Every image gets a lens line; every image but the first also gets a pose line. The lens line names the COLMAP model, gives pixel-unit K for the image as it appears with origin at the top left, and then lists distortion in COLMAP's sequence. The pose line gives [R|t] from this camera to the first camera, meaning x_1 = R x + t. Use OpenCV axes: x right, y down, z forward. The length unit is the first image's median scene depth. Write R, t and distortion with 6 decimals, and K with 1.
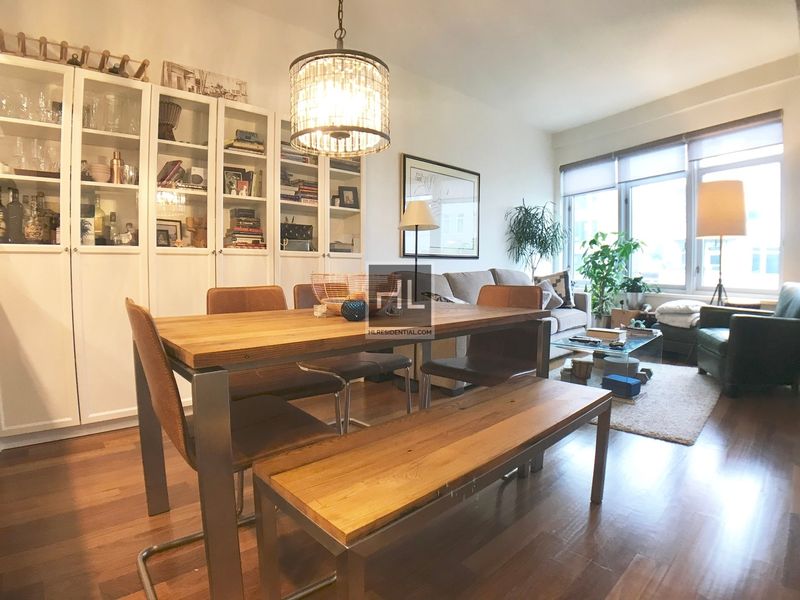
lens RADIAL K [[439.3, 0, 400.0], [0, 439.3, 300.0], [0, 0, 1]] dist [-0.151072, 0.033313]
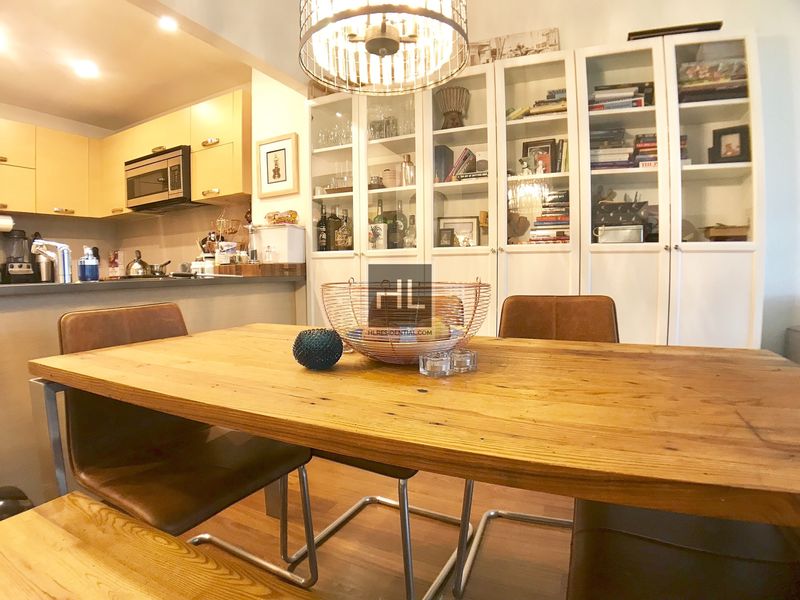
lens RADIAL K [[439.3, 0, 400.0], [0, 439.3, 300.0], [0, 0, 1]] dist [-0.151072, 0.033313]
pose [[0.362338, 0.052778, -0.930551, 0.246886], [-0.047831, 0.998133, 0.037987, -0.036316], [0.930818, 0.030745, 0.364186, 0.472200]]
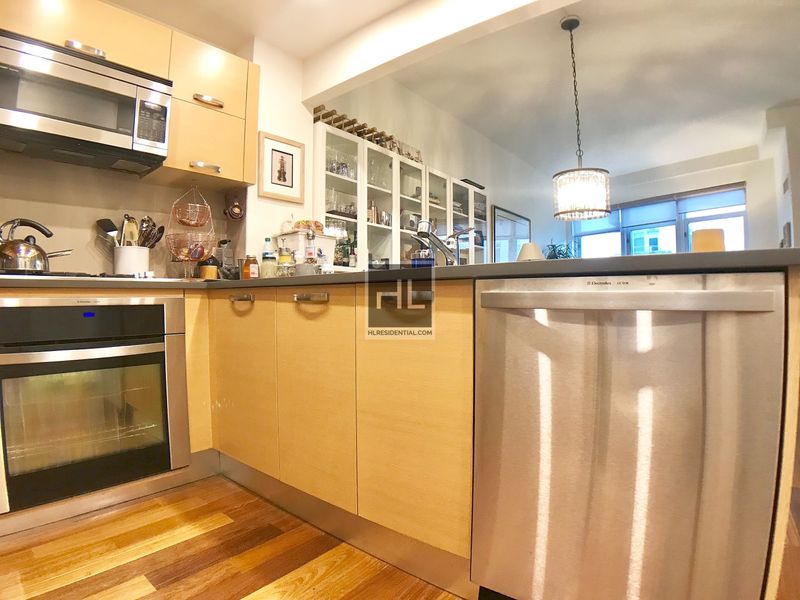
lens RADIAL K [[439.3, 0, 400.0], [0, 439.3, 300.0], [0, 0, 1]] dist [-0.151072, 0.033313]
pose [[0.990374, -0.000961, 0.138417, -0.638193], [0.010499, 0.997617, -0.068190, 0.054781], [-0.138022, 0.068987, 0.988024, -0.351045]]
